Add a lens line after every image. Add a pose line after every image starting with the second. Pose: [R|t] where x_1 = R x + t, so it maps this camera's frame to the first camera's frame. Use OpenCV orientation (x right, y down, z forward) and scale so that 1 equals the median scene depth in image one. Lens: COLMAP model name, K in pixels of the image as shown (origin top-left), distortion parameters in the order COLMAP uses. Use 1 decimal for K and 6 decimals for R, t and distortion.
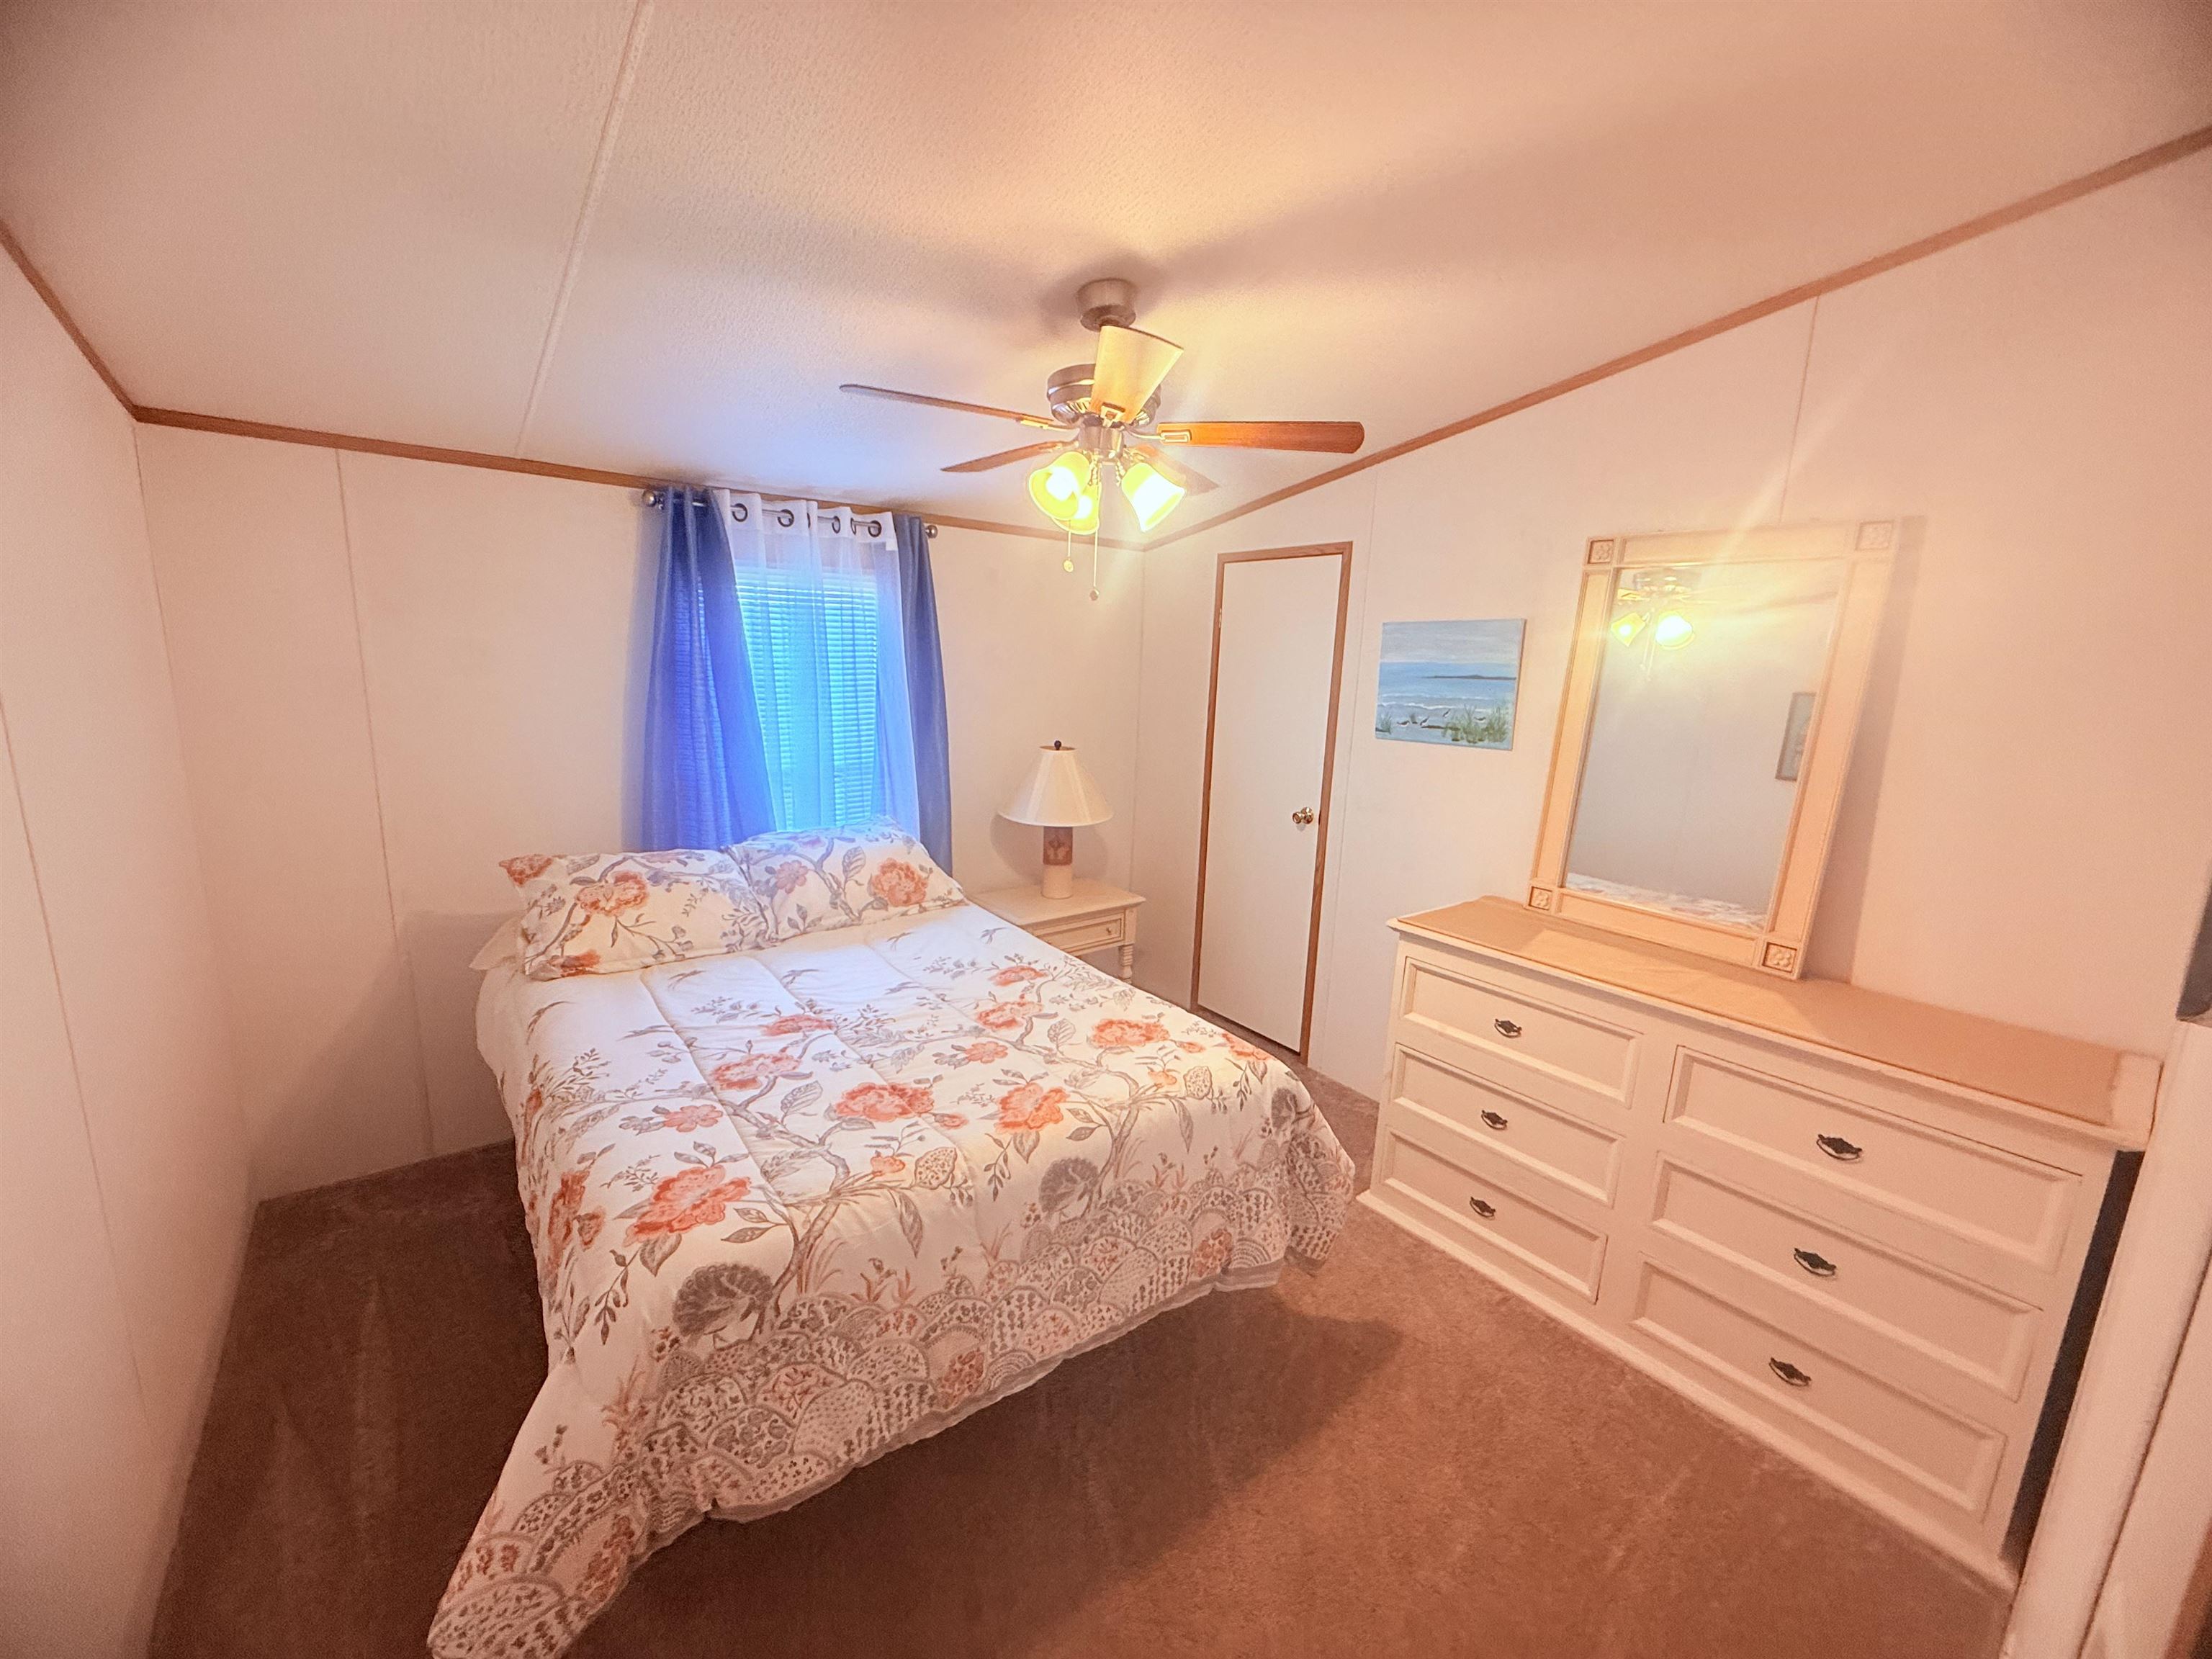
lens RADIAL K [[881.4, 0, 1106.0], [0, 881.4, 829.5], [0, 0, 1]] dist [-0.001422, 0.000334]
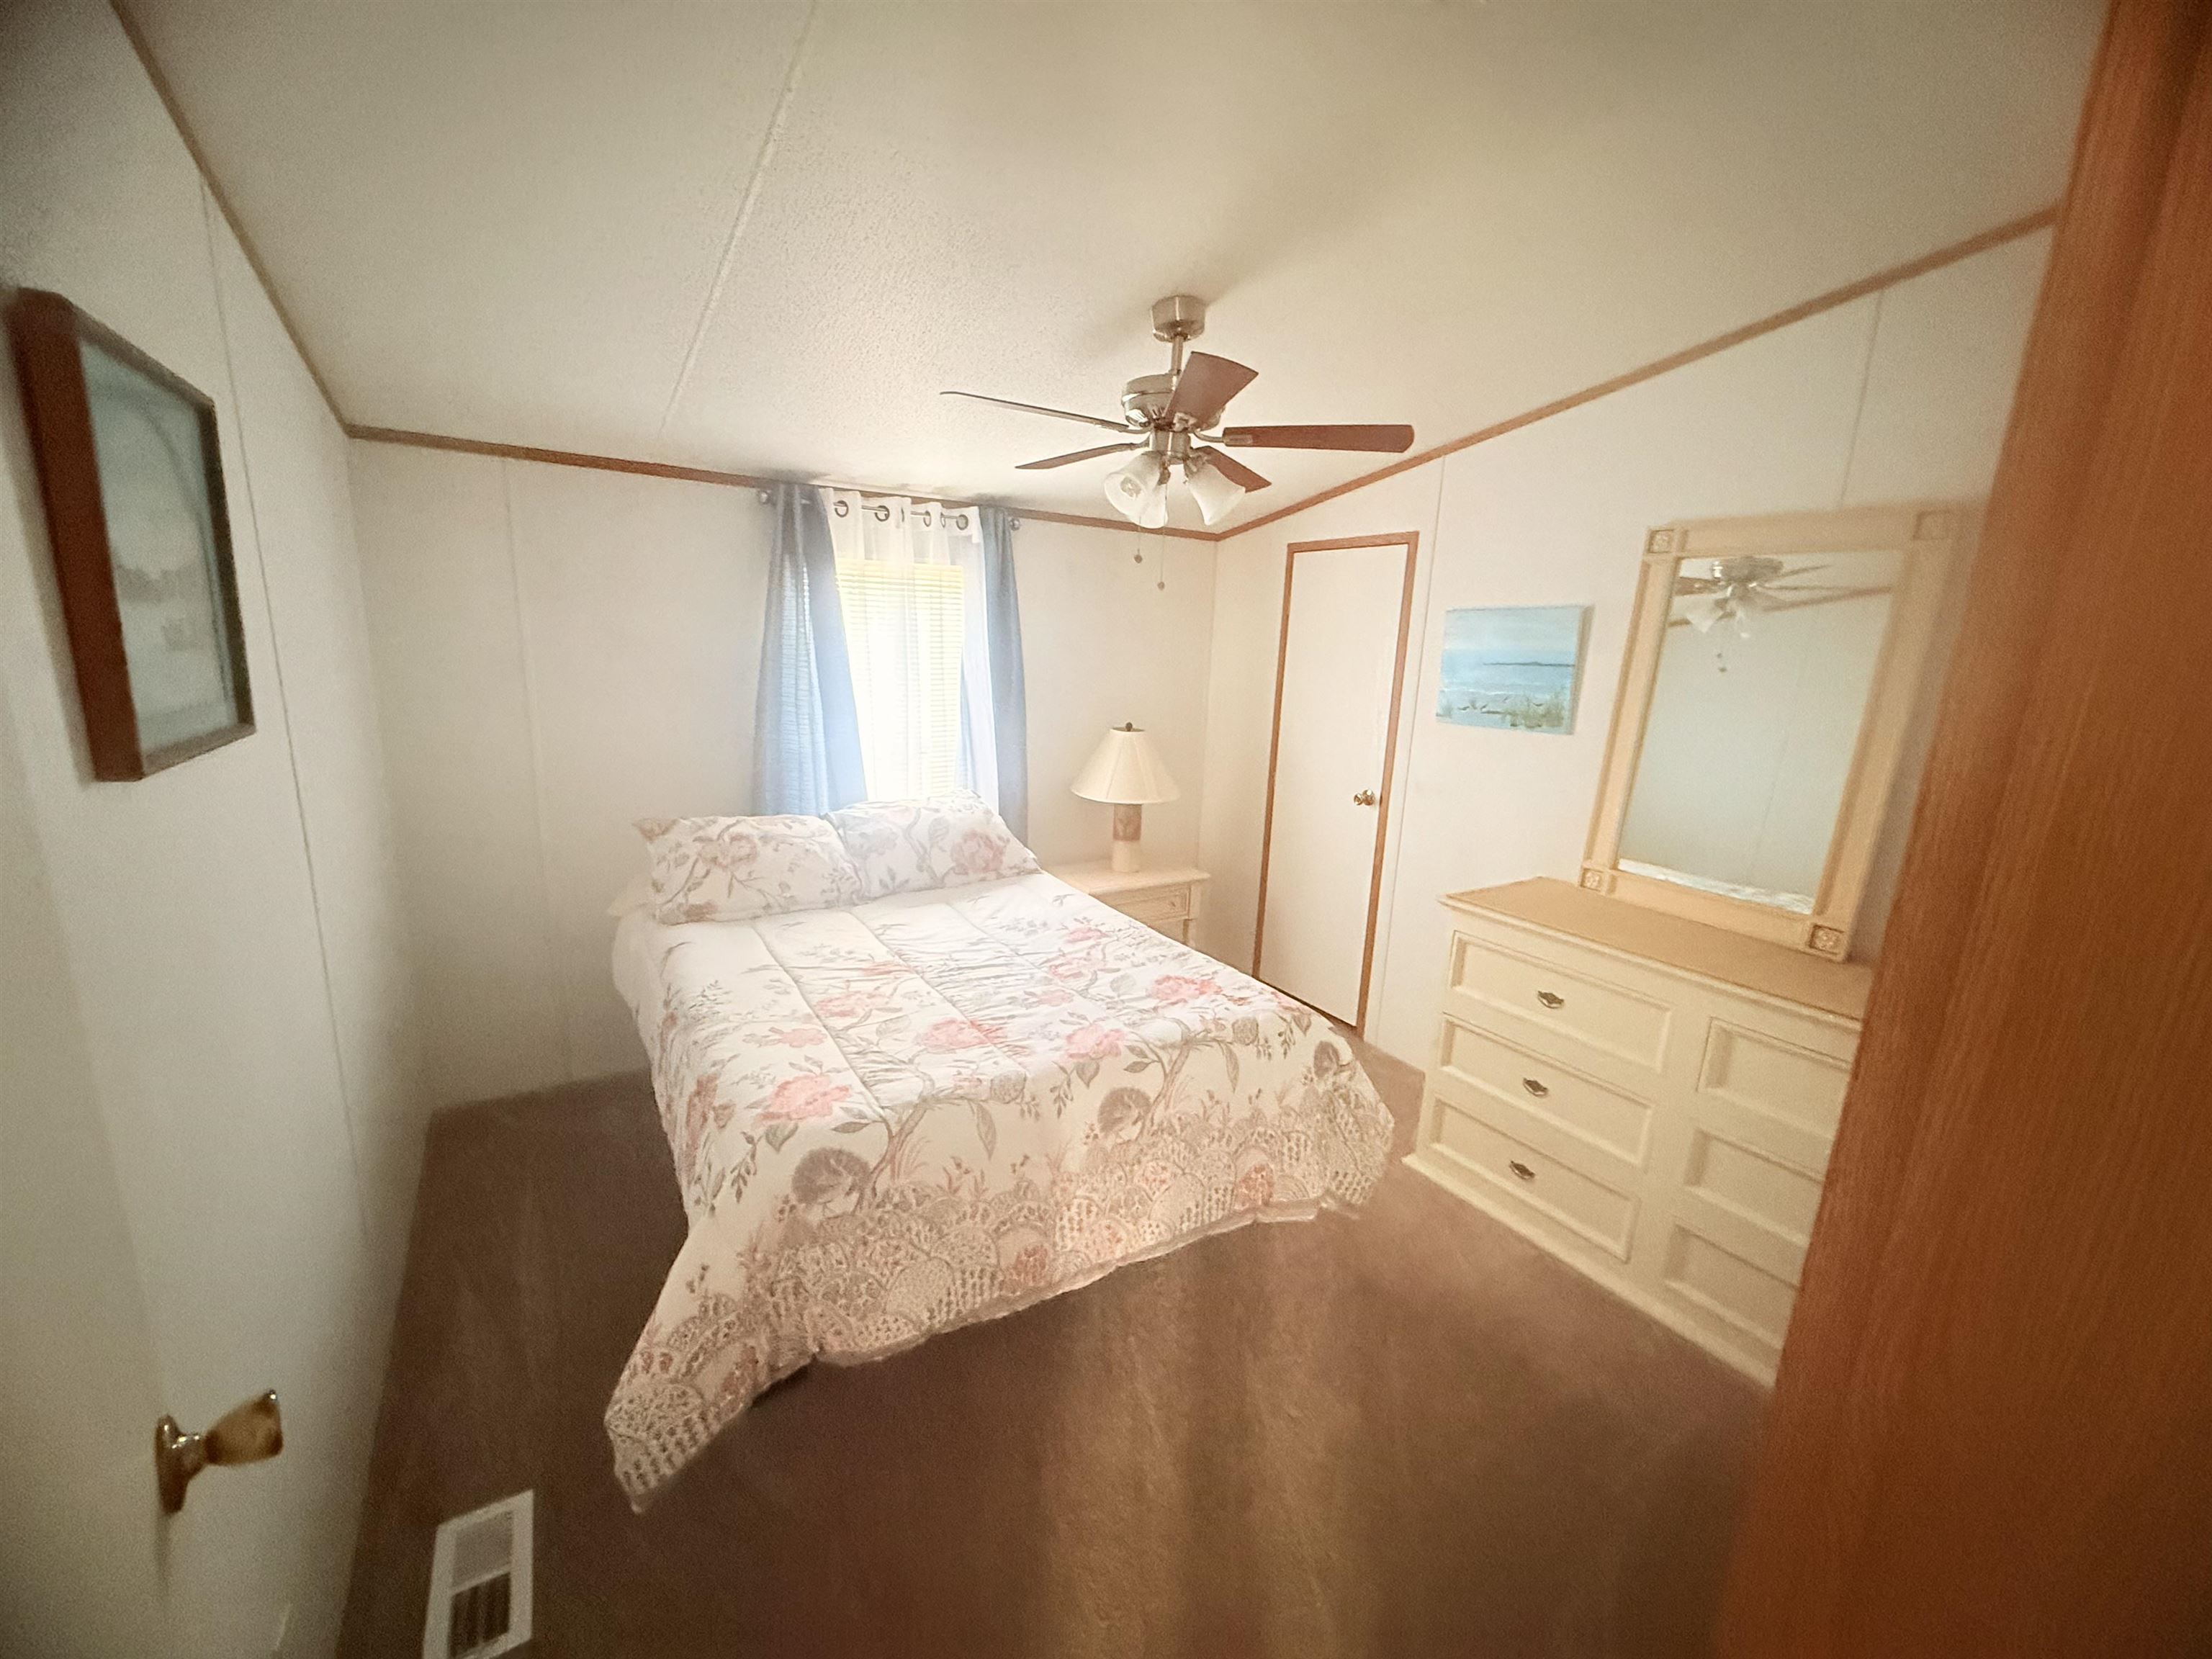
lens RADIAL K [[881.4, 0, 1106.0], [0, 881.4, 829.5], [0, 0, 1]] dist [-0.001422, 0.000334]
pose [[0.996225, 0.021768, -0.084040, 0.018215], [-0.020608, 0.999680, 0.014654, 0.023539], [0.084332, -0.012867, 0.996355, -0.103023]]
